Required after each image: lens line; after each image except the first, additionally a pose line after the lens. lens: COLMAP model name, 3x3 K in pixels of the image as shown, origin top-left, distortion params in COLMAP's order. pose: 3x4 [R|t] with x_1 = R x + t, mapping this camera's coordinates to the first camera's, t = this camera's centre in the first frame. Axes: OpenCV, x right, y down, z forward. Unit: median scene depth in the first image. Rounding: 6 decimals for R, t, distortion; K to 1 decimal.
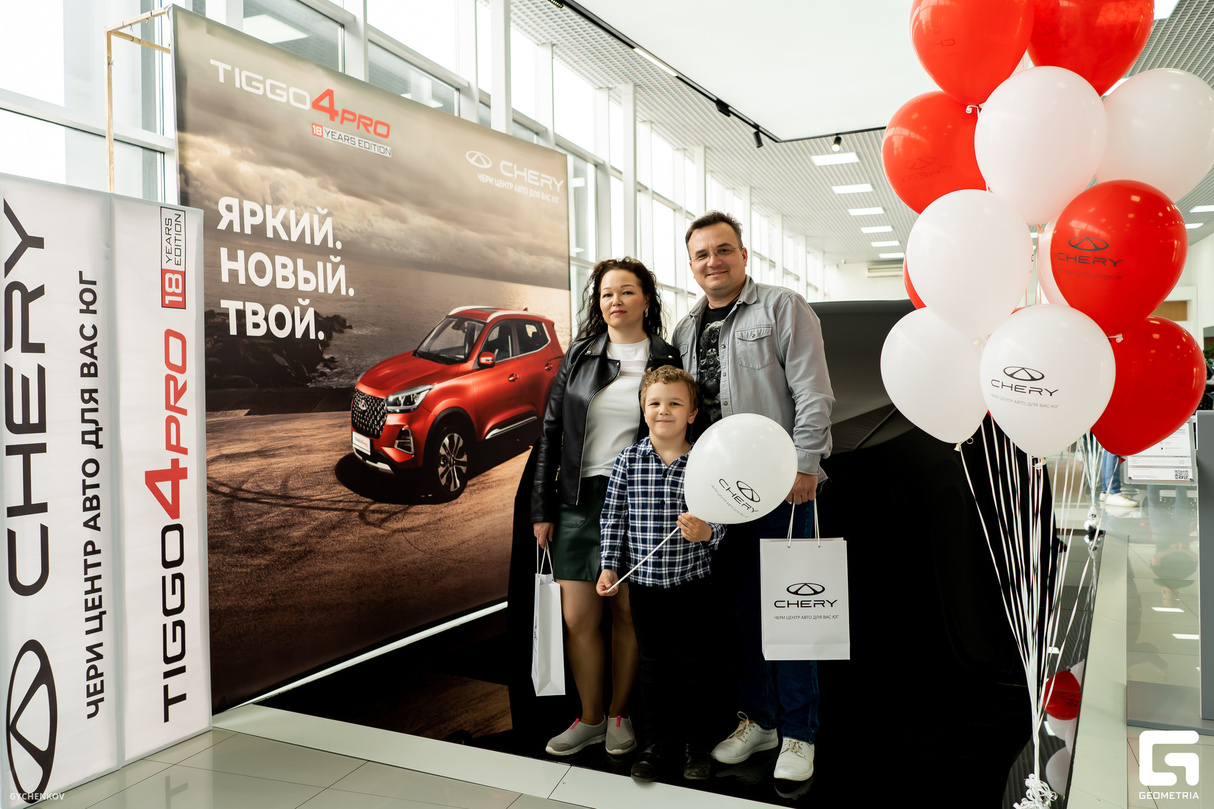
lens RADIAL K [[1004.0, 0, 607.0], [0, 1004.0, 385.3], [0, 0, 1]] dist [-0.008608, -0.002700]
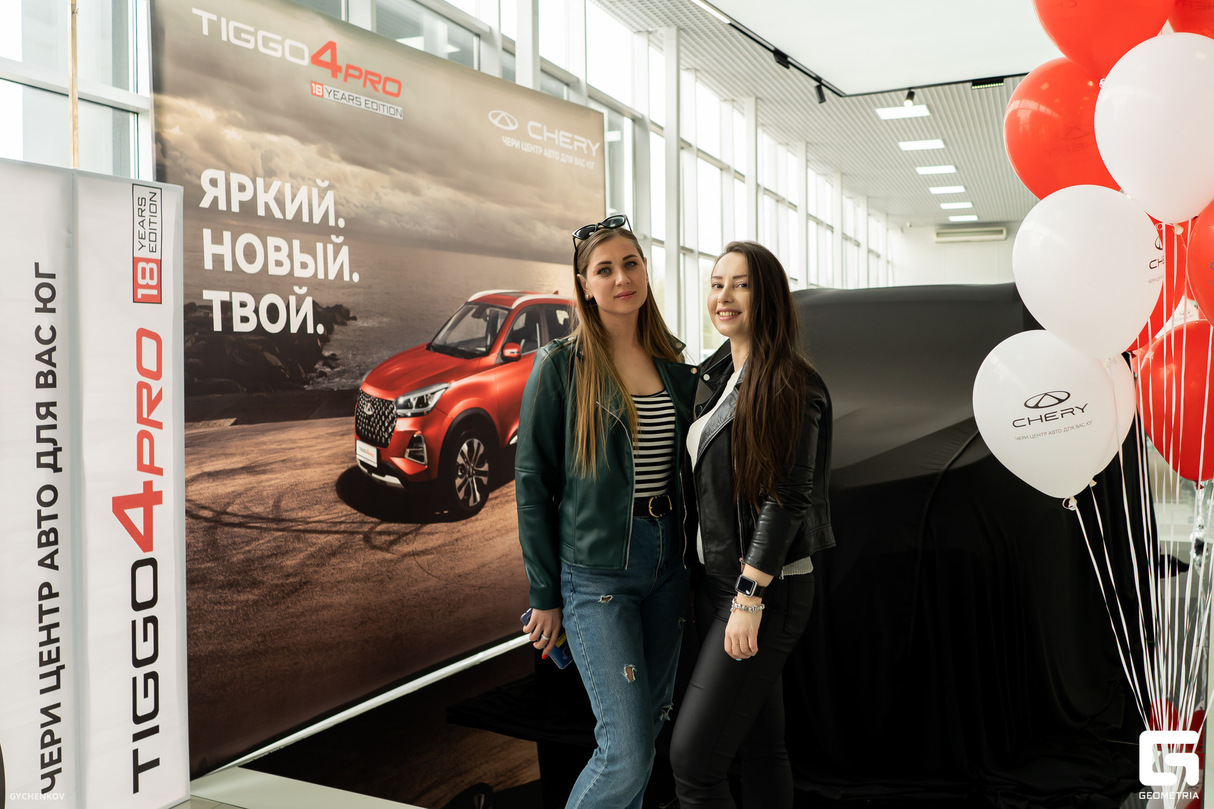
lens RADIAL K [[1133.1, 0, 653.5], [0, 1133.1, 352.8], [0, 0, 1]] dist [-0.014473, 0.008035]
pose [[0.999906, 0.003955, 0.013103, -0.014350], [-0.003886, 0.999978, -0.005327, -0.027278], [-0.013124, 0.005275, 0.999900, 0.033332]]
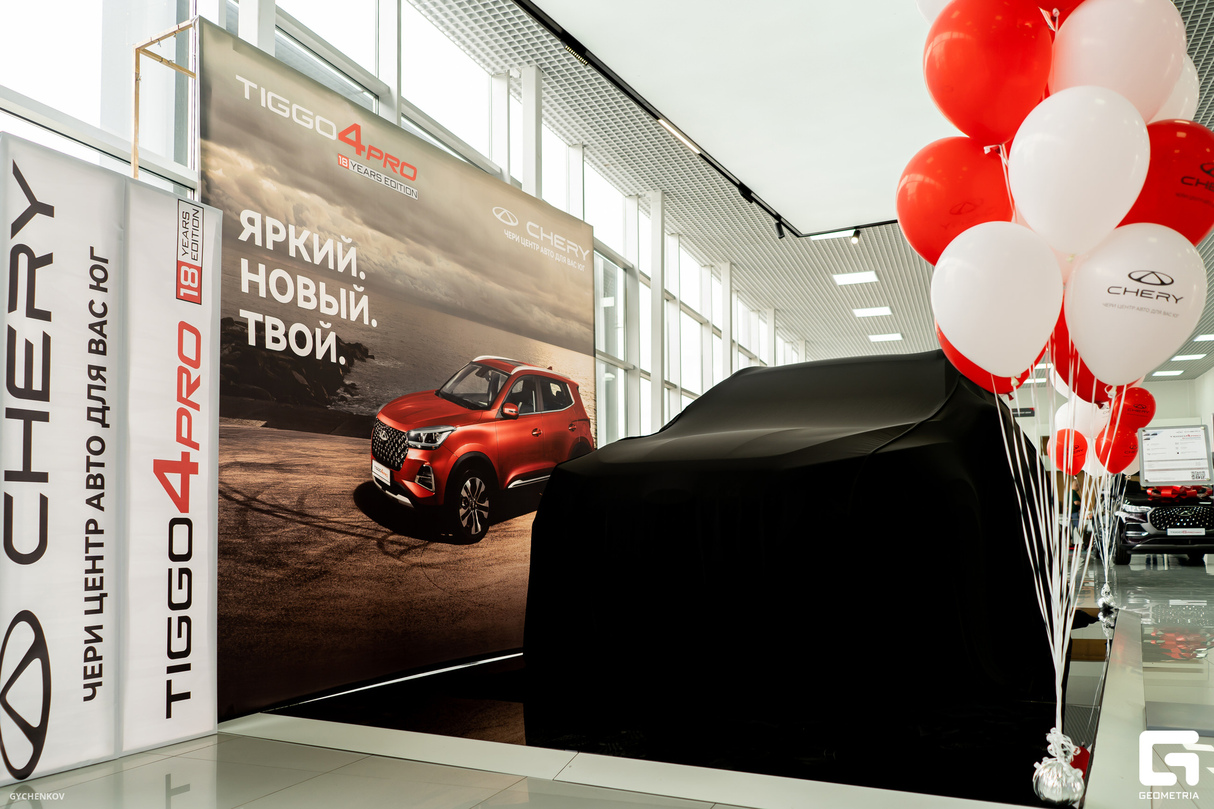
lens RADIAL K [[959.7, 0, 645.0], [0, 959.7, 488.1], [0, 0, 1]] dist [-0.006263, -0.005472]
pose [[0.999948, 0.008506, 0.005671, 0.015618], [-0.008263, 0.999101, -0.041571, 0.125159], [-0.006020, 0.041522, 0.999119, 0.045225]]
